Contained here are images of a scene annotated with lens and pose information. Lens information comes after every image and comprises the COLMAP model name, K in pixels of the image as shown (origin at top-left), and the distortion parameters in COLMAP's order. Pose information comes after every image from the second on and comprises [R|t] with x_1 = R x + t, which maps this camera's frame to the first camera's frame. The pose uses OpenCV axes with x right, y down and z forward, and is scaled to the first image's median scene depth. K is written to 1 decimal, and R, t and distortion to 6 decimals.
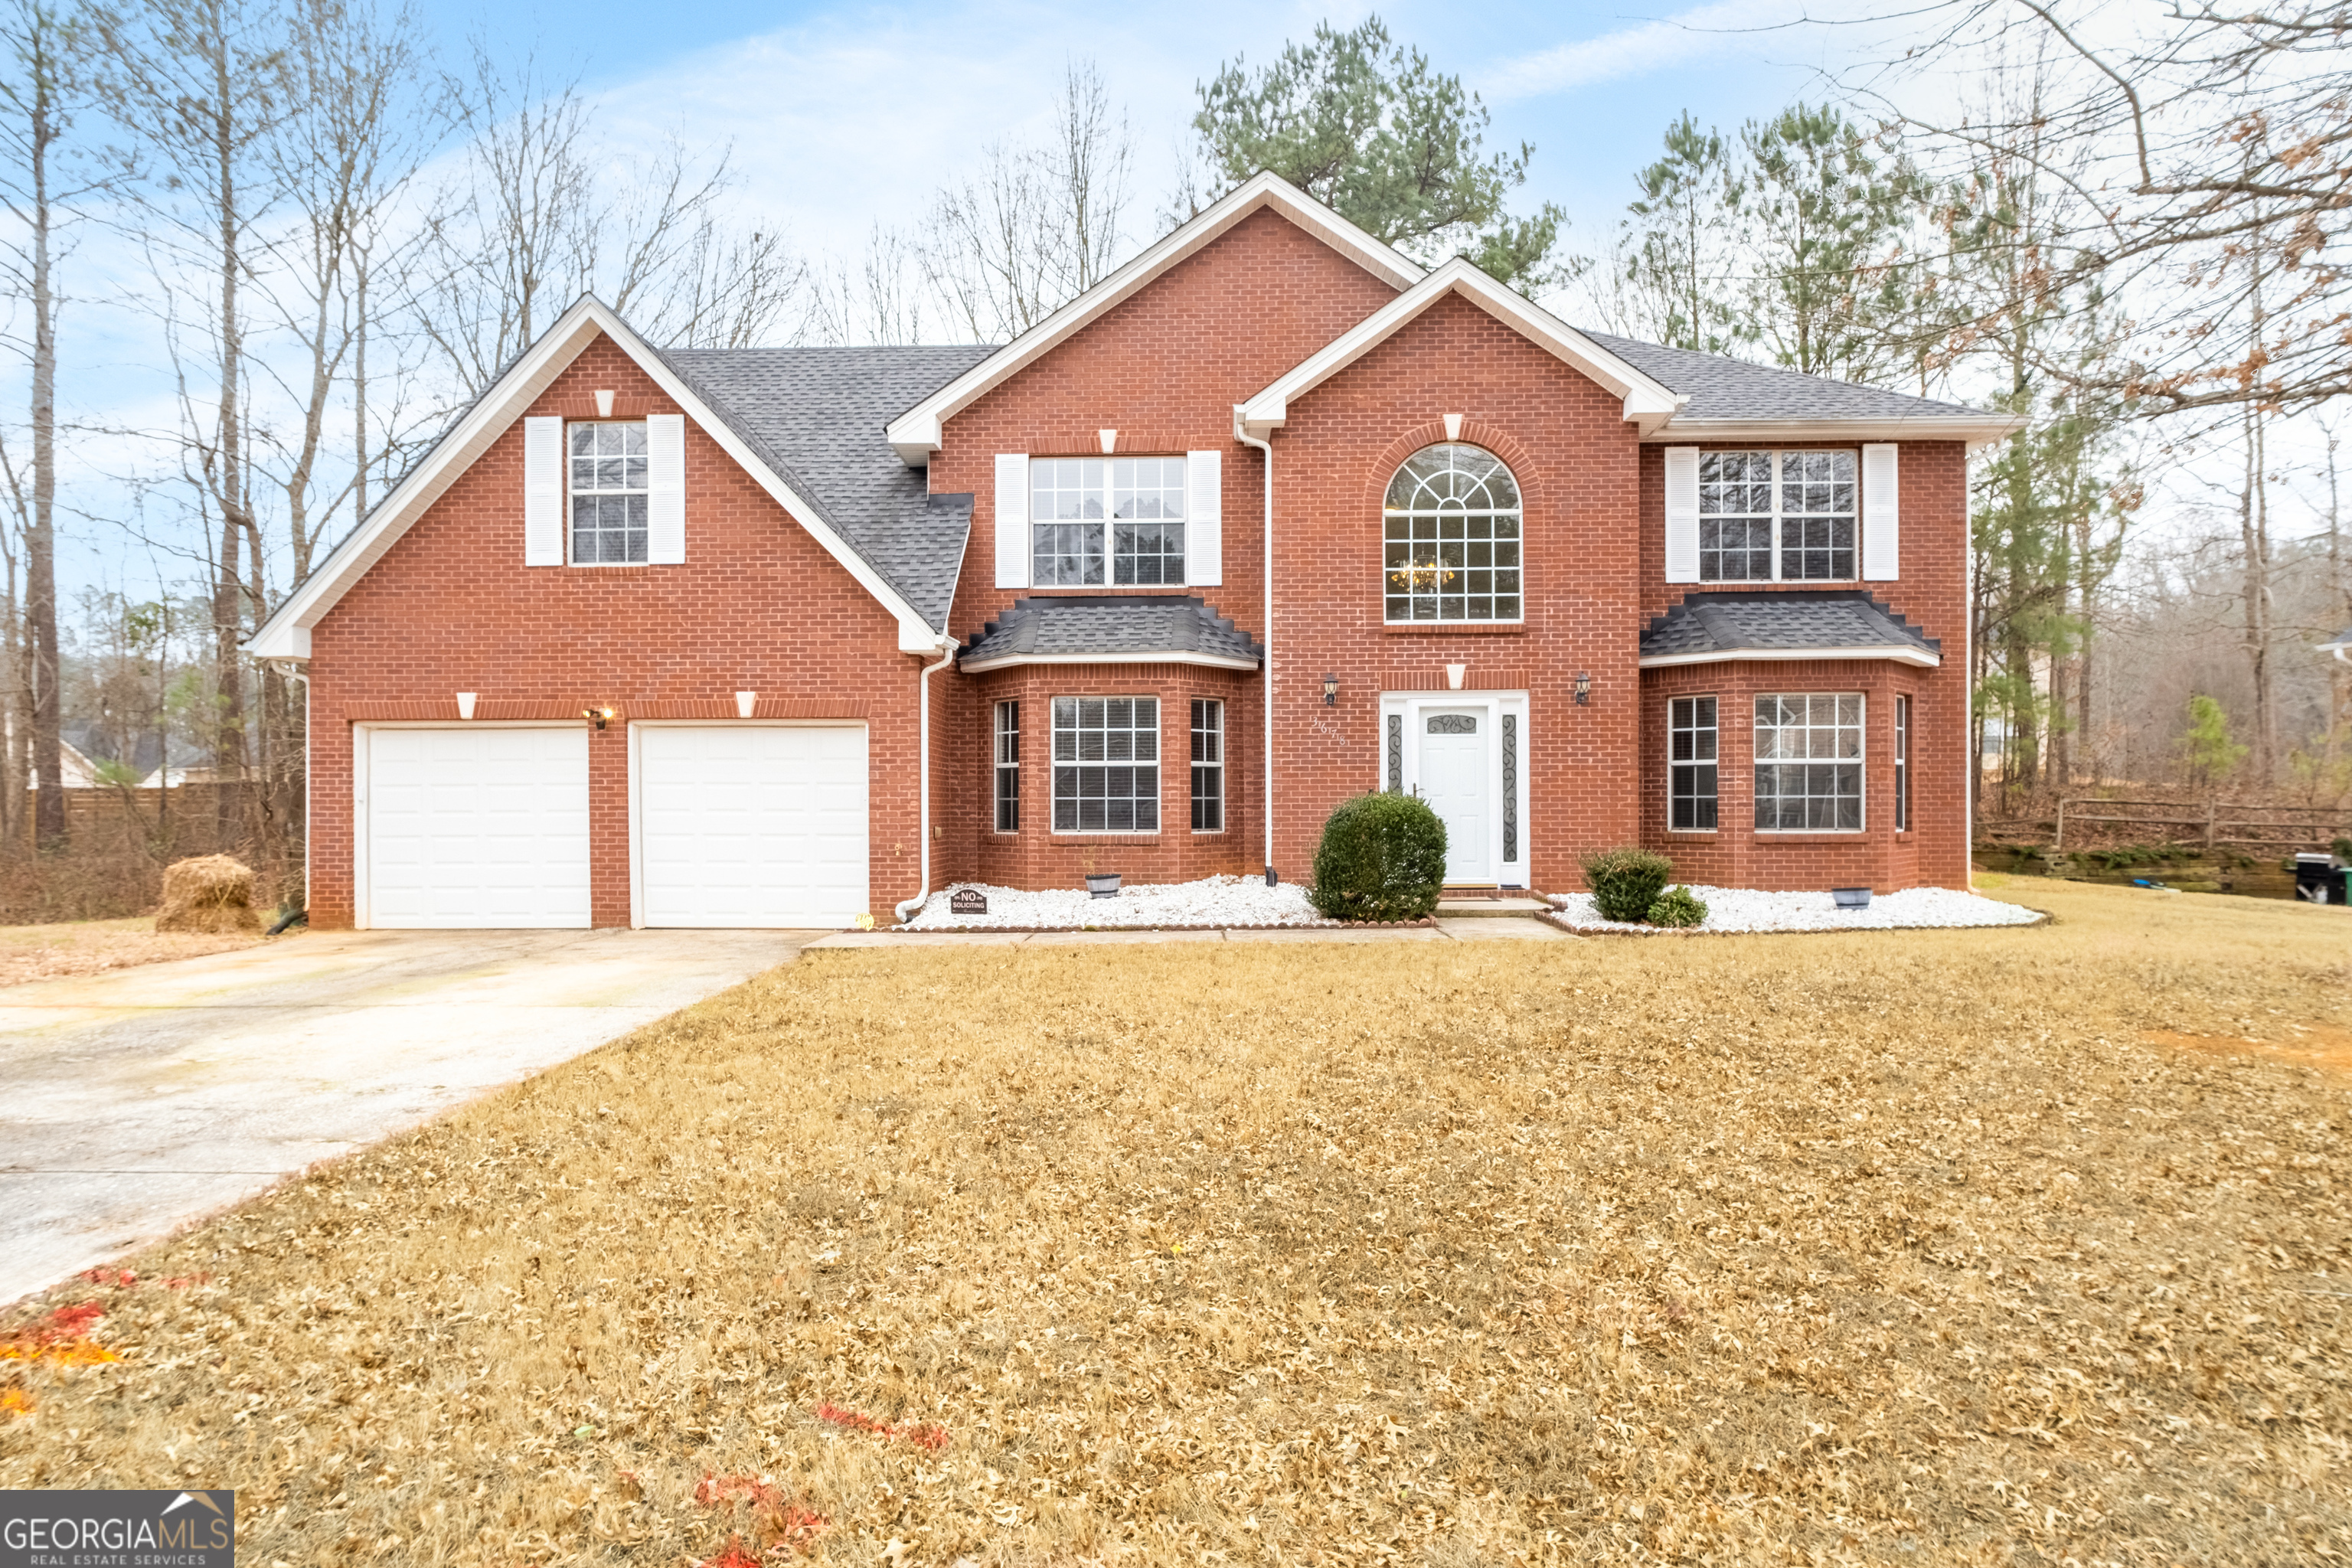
lens RADIAL K [[1241.2, 0, 1175.9], [0, 1241.2, 816.8], [0, 0, 1]] dist [-0.003314, 0.000363]
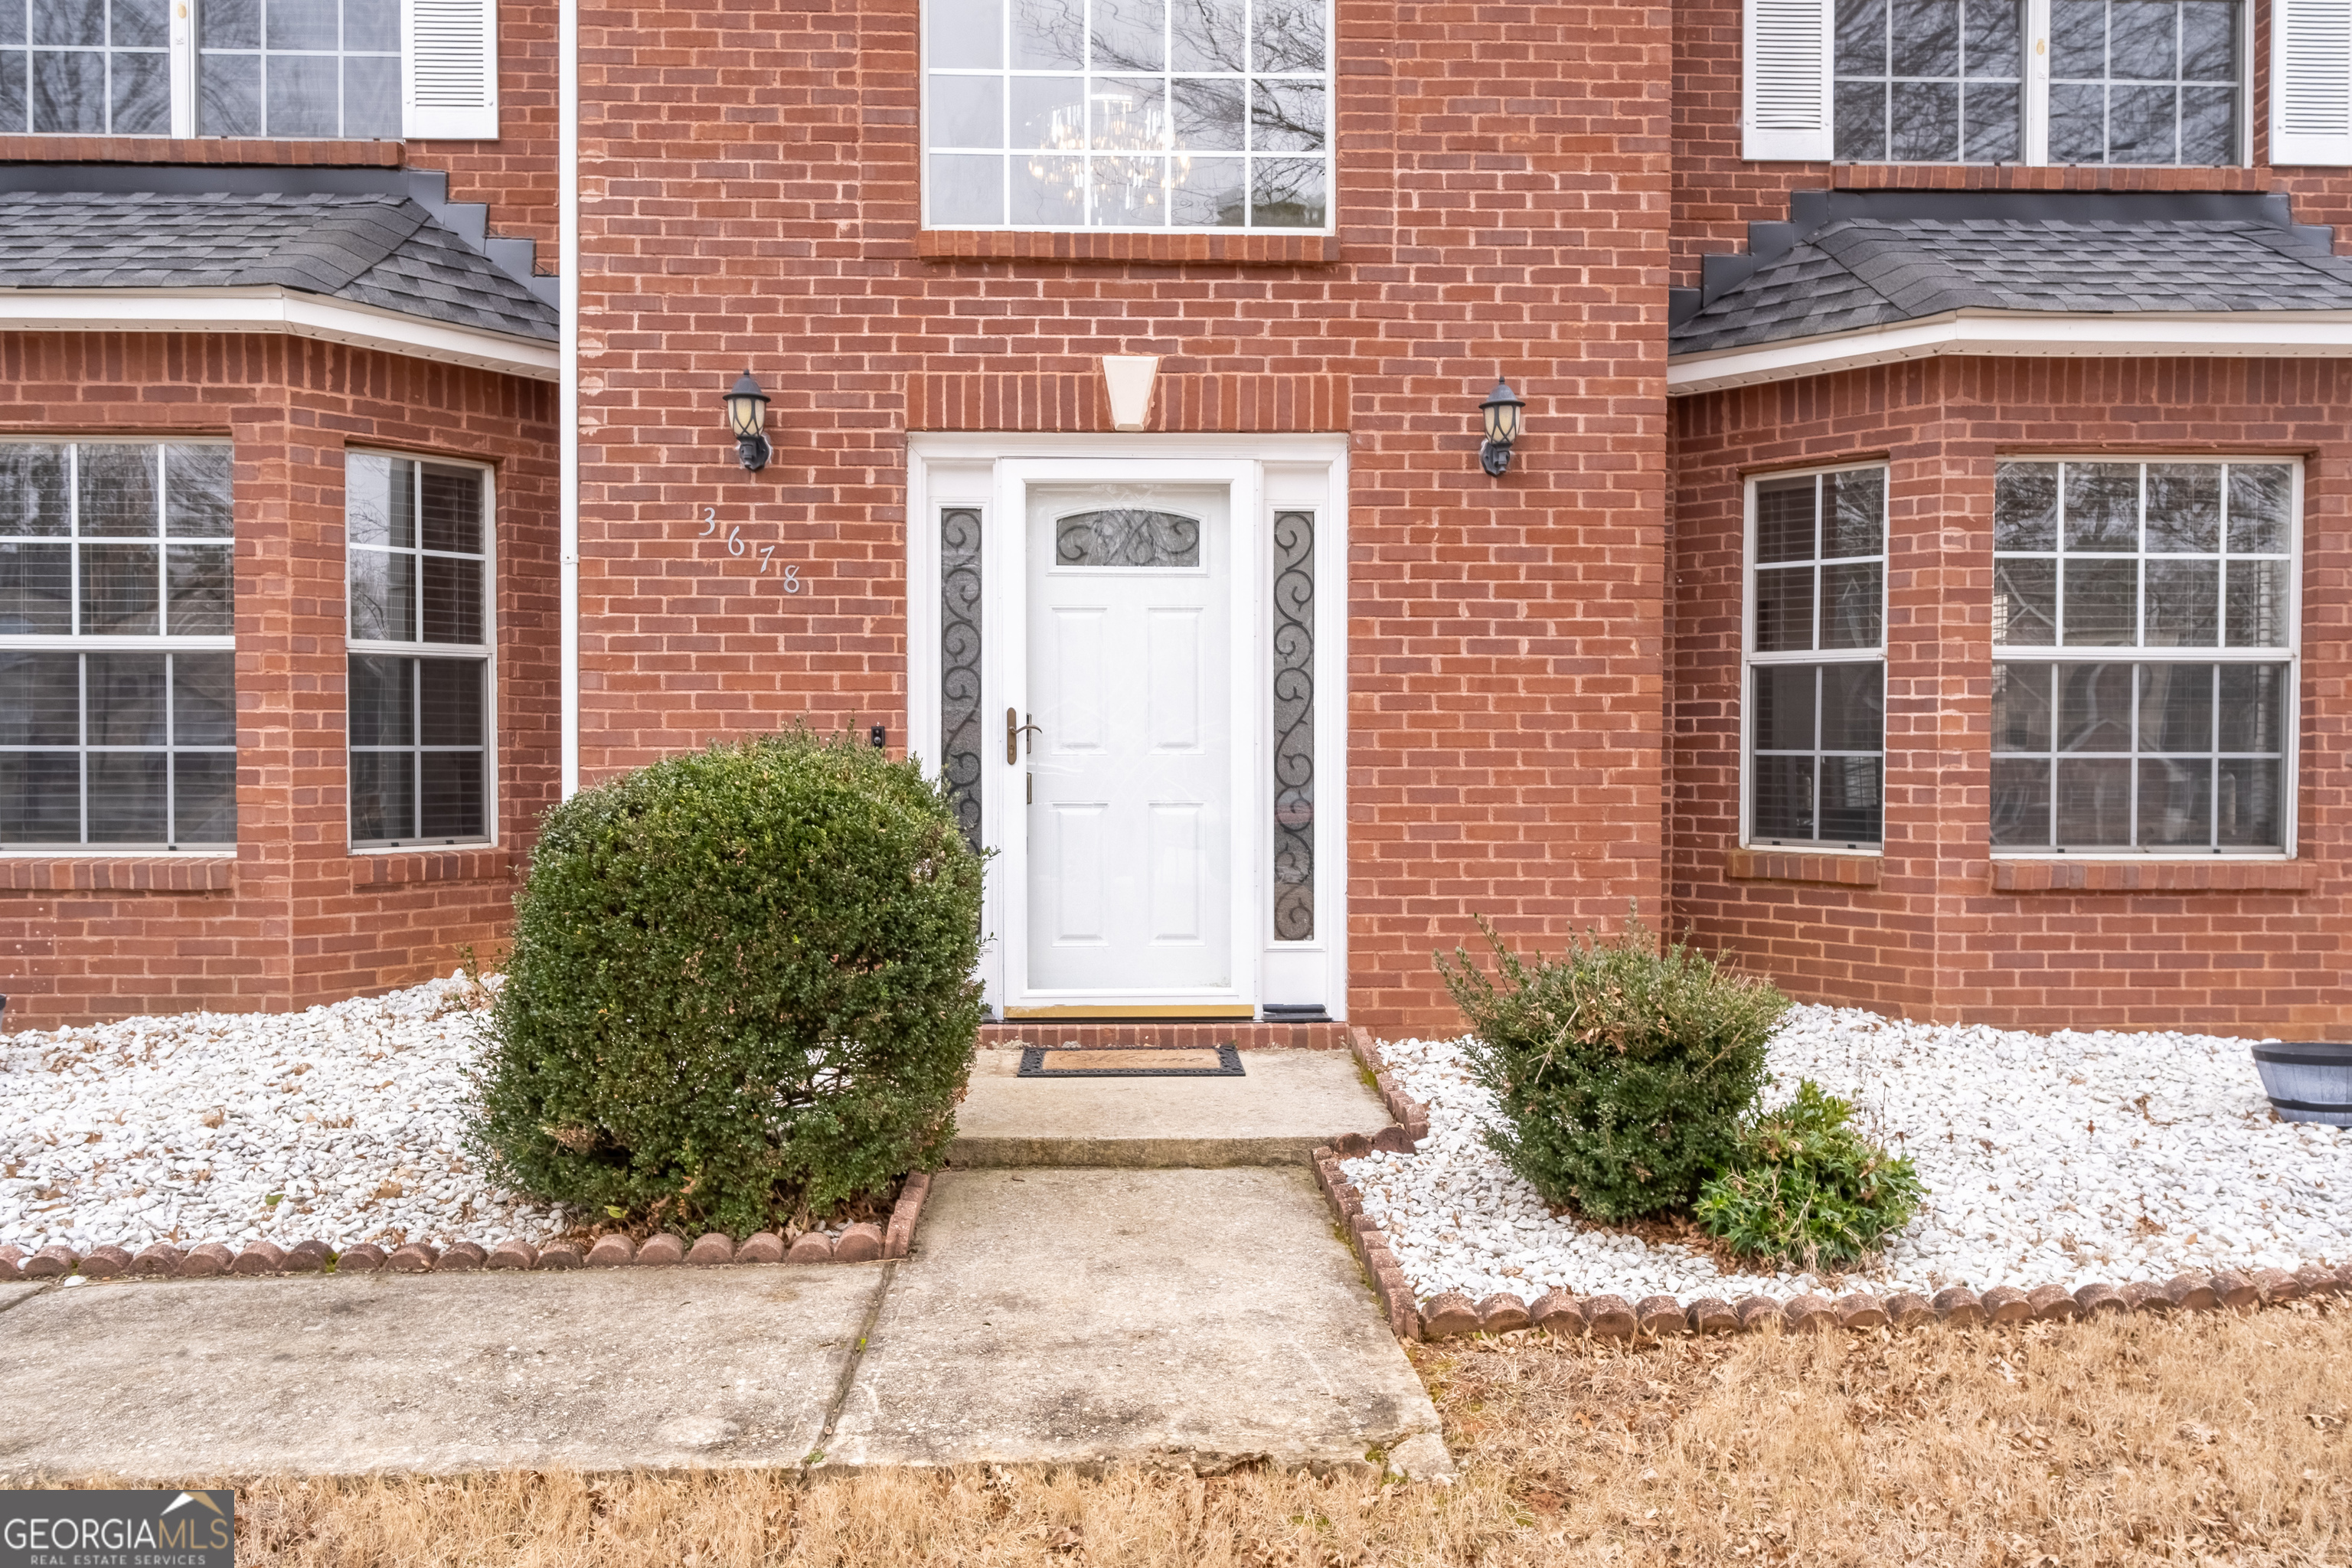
lens RADIAL K [[1625.8, 0, 1158.8], [0, 1625.8, 771.9], [0, 0, 1]] dist [0.007405, -0.002986]
pose [[0.997943, 0.004906, 0.063919, 0.204294], [-0.006019, 0.999833, 0.017237, -0.018035], [-0.063823, -0.017586, 0.997806, 0.556723]]
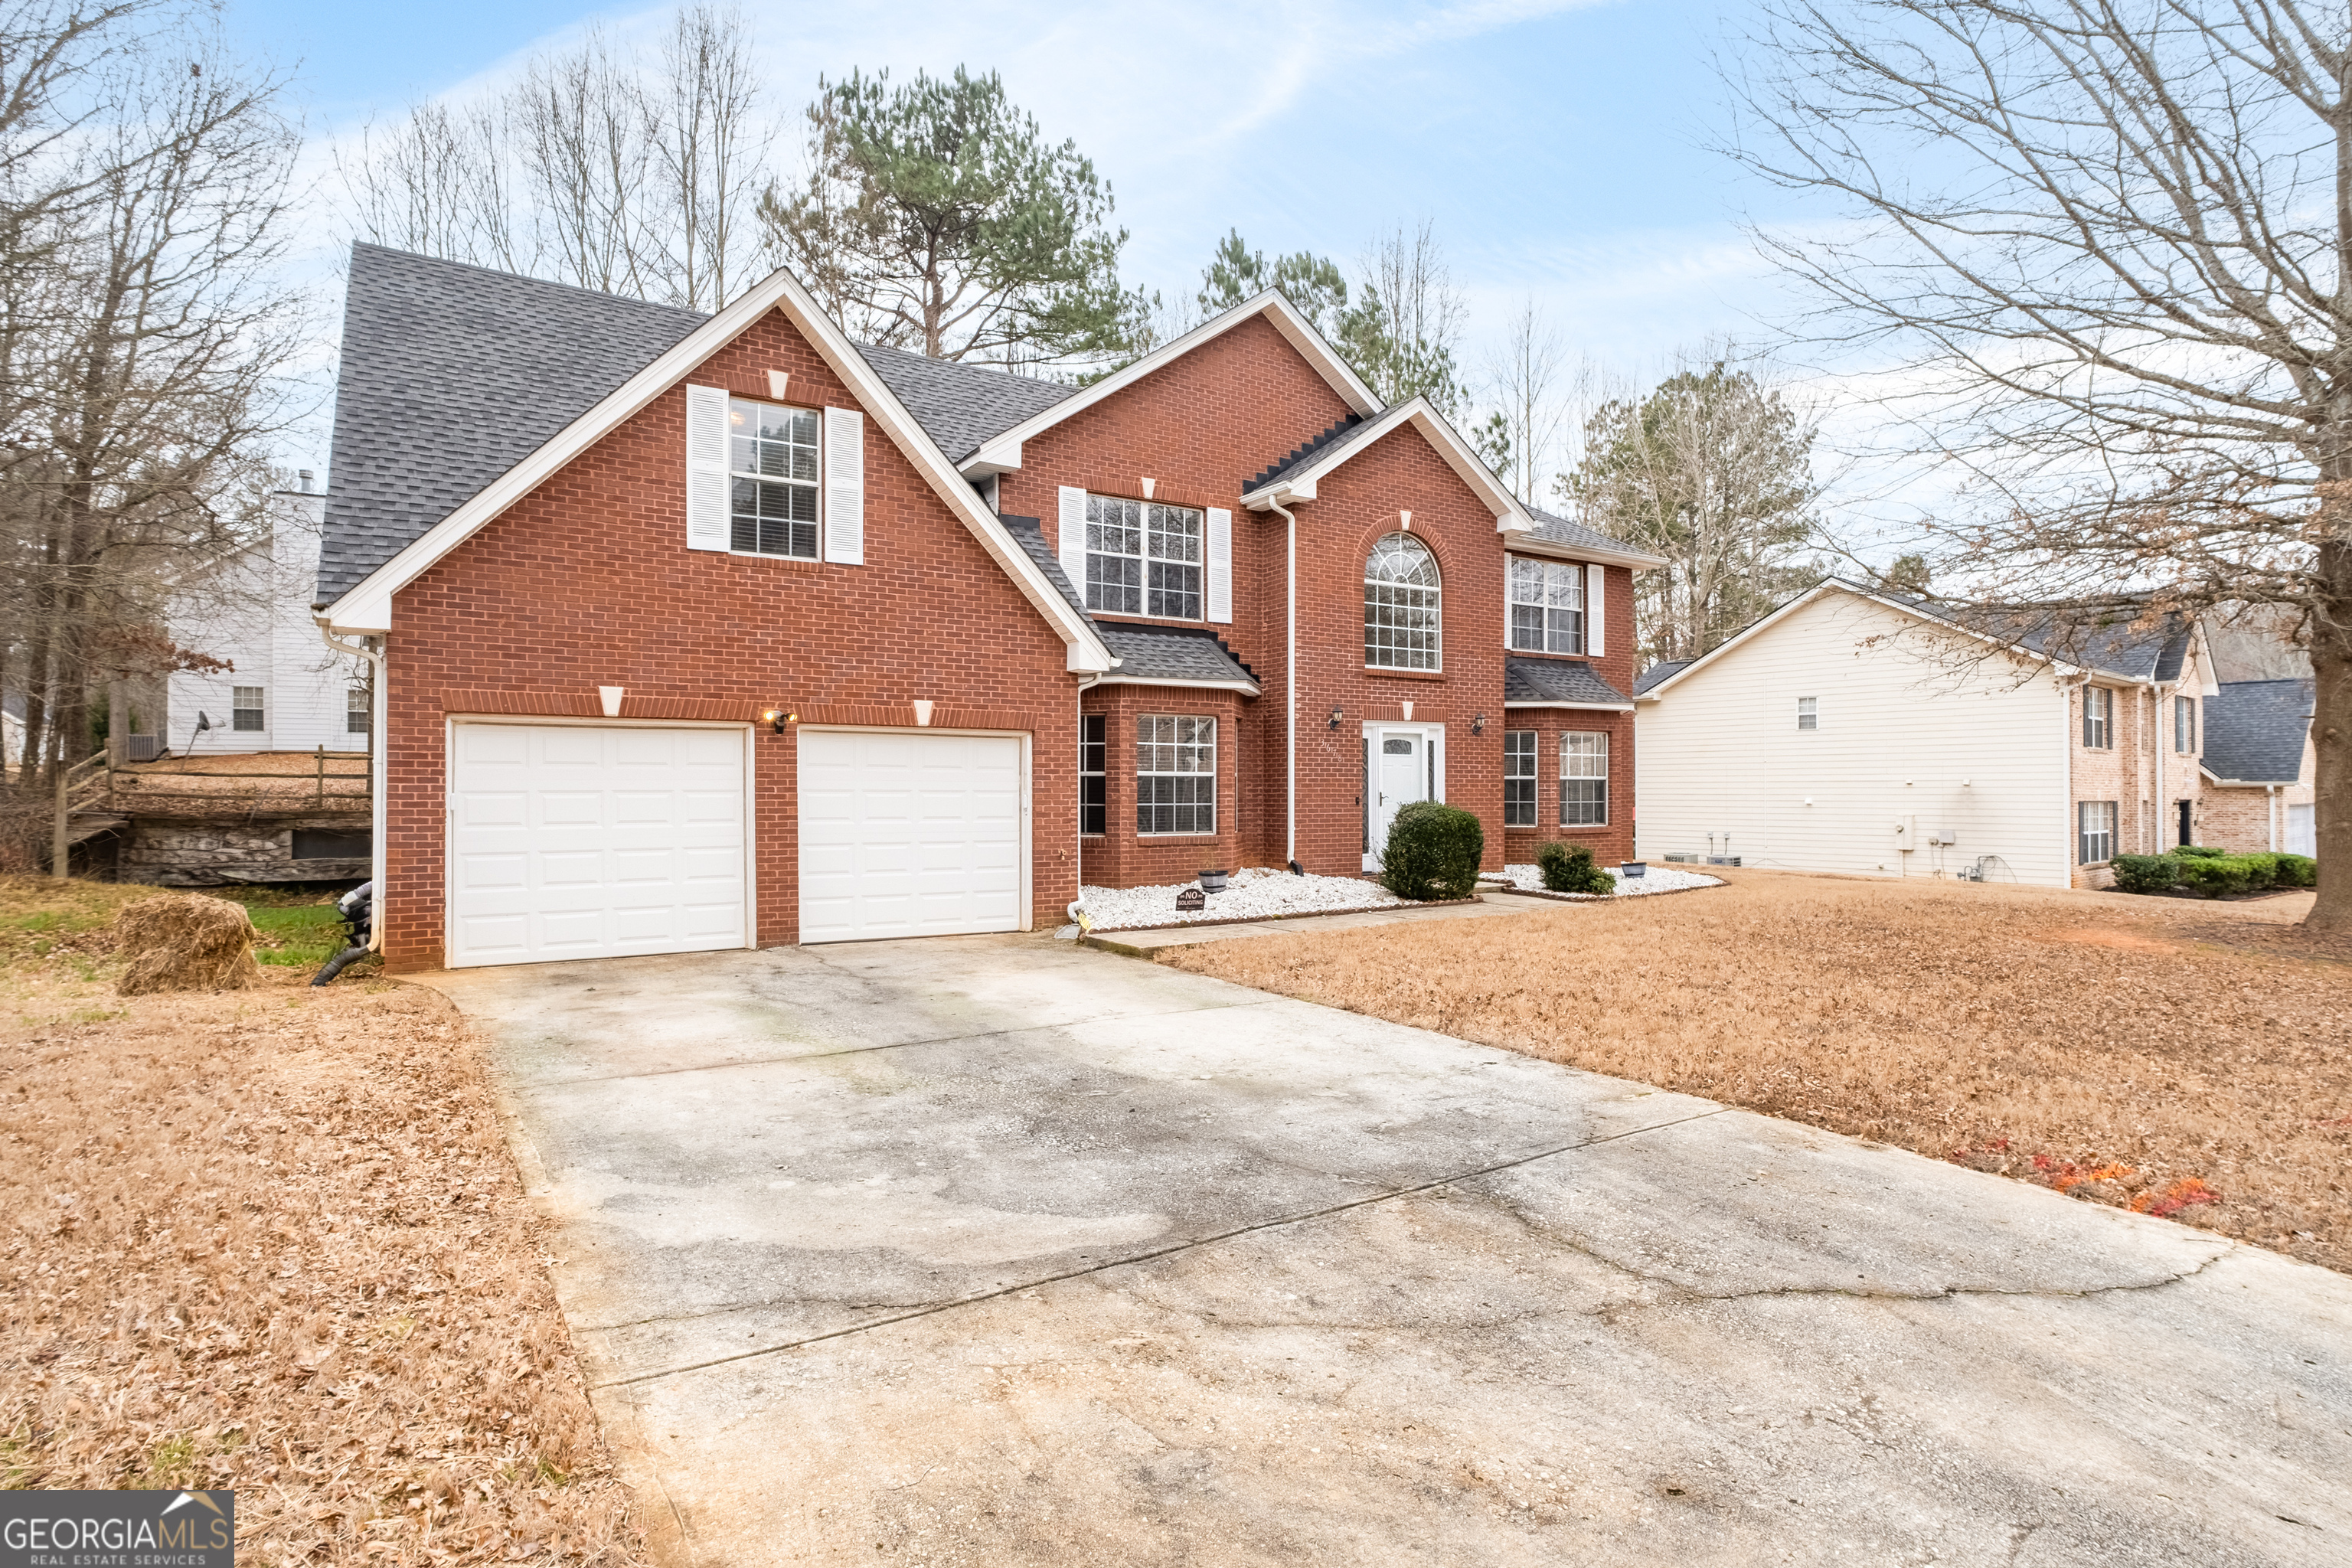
lens RADIAL K [[1241.2, 0, 1178.4], [0, 1241.2, 777.5], [0, 0, 1]] dist [-0.003314, 0.000363]
pose [[0.825890, 0.009338, 0.563754, -0.704102], [0.002852, 0.999781, -0.020738, -0.016371], [-0.563824, 0.018735, 0.825682, 0.058809]]
